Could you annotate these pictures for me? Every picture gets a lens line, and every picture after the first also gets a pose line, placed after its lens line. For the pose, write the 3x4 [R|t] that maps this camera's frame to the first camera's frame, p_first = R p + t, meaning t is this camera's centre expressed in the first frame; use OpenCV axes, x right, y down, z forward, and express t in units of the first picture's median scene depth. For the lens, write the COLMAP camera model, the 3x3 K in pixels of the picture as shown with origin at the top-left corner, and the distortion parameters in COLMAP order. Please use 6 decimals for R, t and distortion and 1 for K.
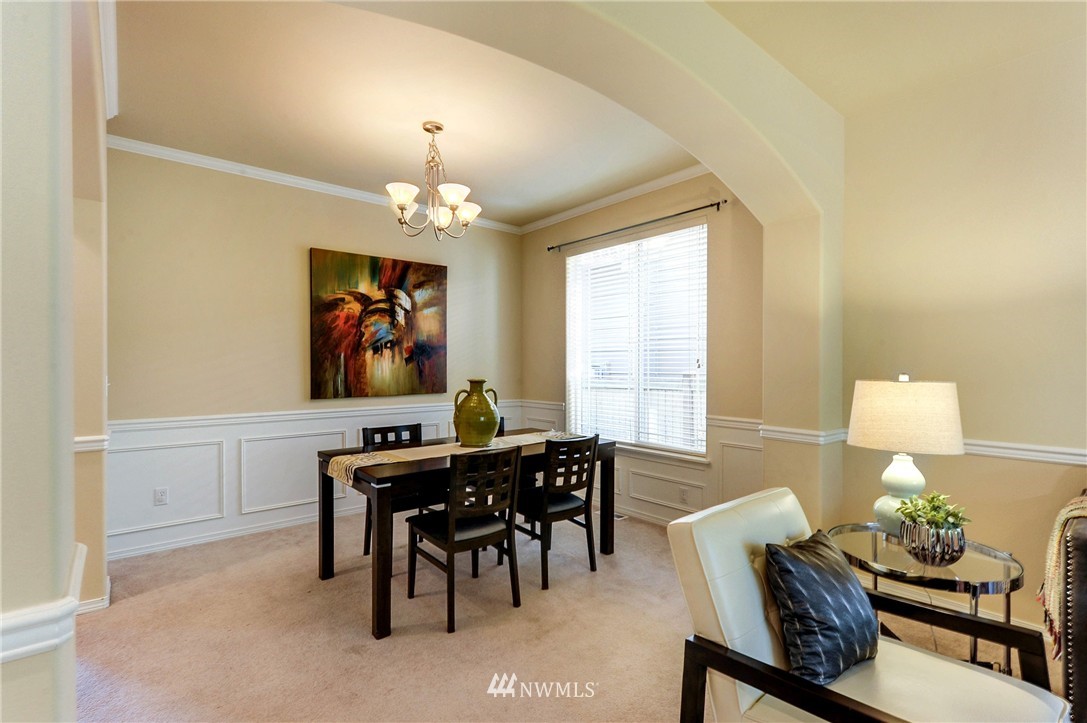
lens RADIAL K [[503.5, 0, 548.6], [0, 503.5, 369.4], [0, 0, 1]] dist [0.001963, 0.000119]
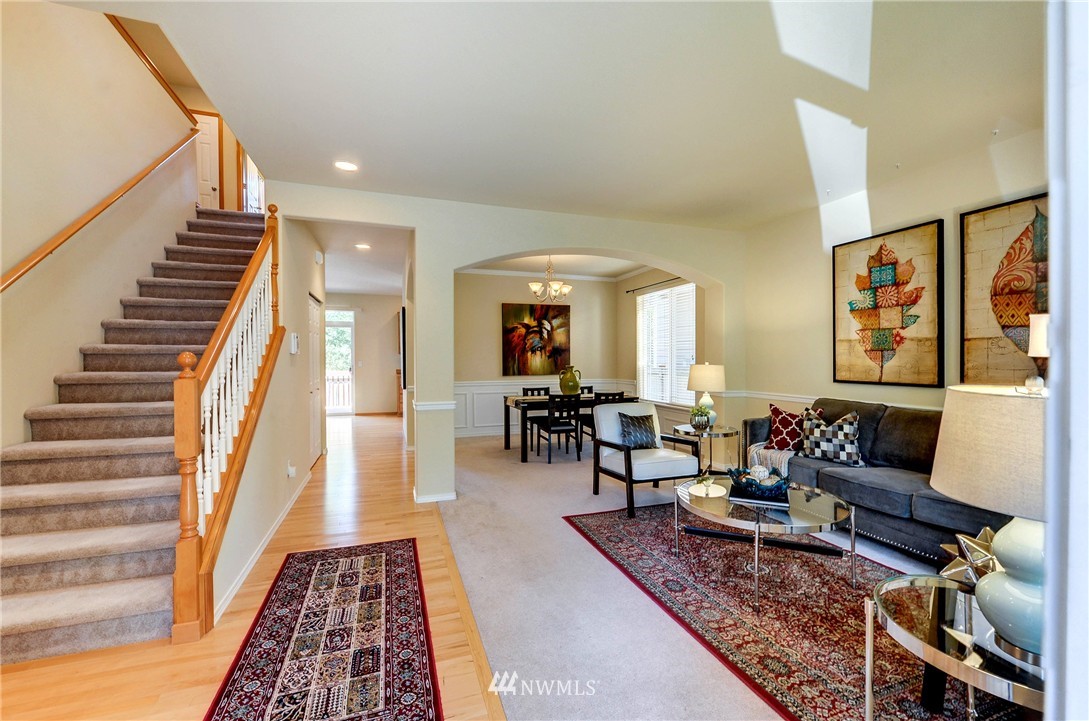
lens RADIAL K [[454.2, 0, 545.2], [0, 454.2, 360.3], [0, 0, 1]] dist [-0.001103, -0.001152]
pose [[0.933076, -0.003881, -0.359659, 0.346078], [0.001565, 0.999976, -0.006730, 0.007545], [0.359676, 0.005717, 0.933060, -0.647661]]
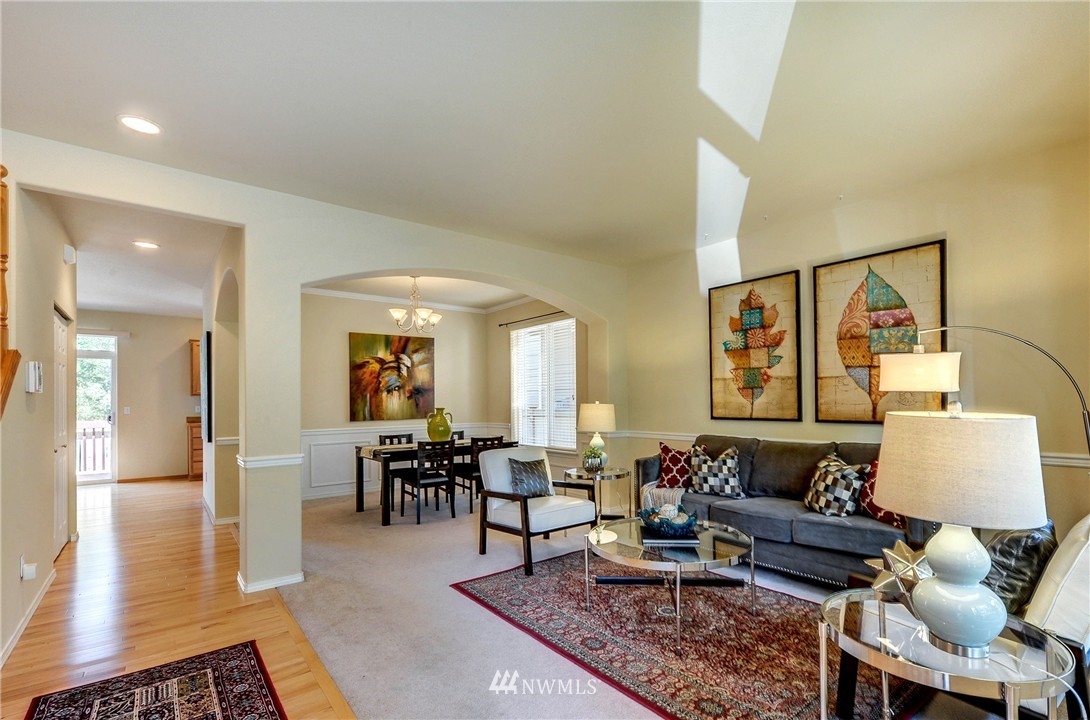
lens RADIAL K [[502.9, 0, 569.0], [0, 502.9, 392.7], [0, 0, 1]] dist [0.002690, -0.002143]
pose [[0.999800, -0.013858, -0.014440, 0.272588], [0.013489, 0.999587, -0.025363, 0.014050], [0.014785, 0.025164, 0.999574, -0.639703]]
